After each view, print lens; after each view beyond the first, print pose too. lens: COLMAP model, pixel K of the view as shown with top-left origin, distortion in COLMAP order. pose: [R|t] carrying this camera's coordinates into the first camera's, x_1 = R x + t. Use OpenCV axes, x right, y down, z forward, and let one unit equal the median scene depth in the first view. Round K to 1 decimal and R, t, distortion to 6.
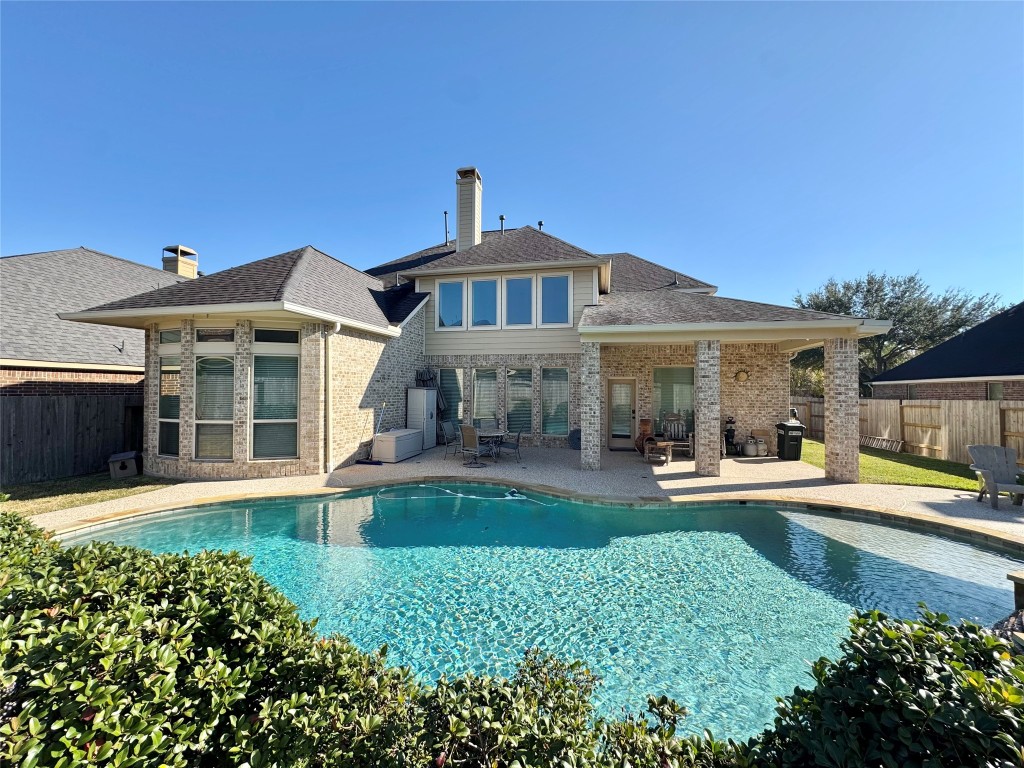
lens RADIAL K [[411.7, 0, 510.9], [0, 411.7, 386.4], [0, 0, 1]] dist [-0.001936, -0.000185]
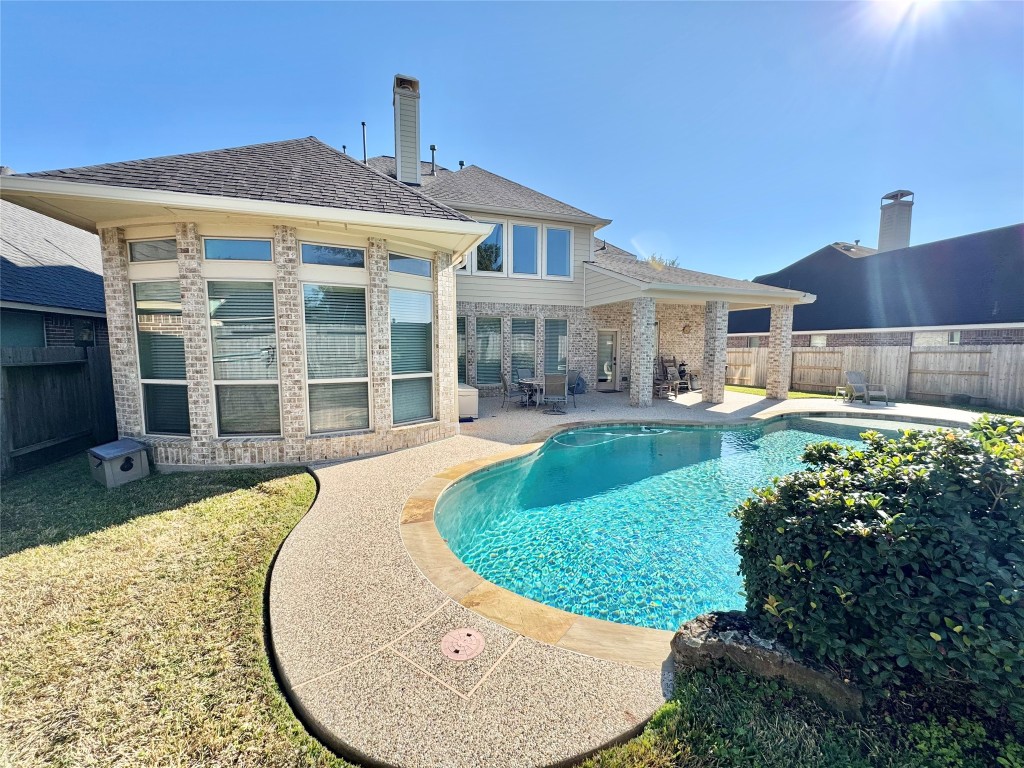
lens RADIAL K [[411.7, 0, 512.6], [0, 411.7, 385.4], [0, 0, 1]] dist [-0.001936, -0.000185]
pose [[0.847401, -0.054077, 0.528193, -0.749249], [-0.003379, 0.994230, 0.107212, 0.015310], [-0.530943, -0.092637, 0.842329, 0.210054]]
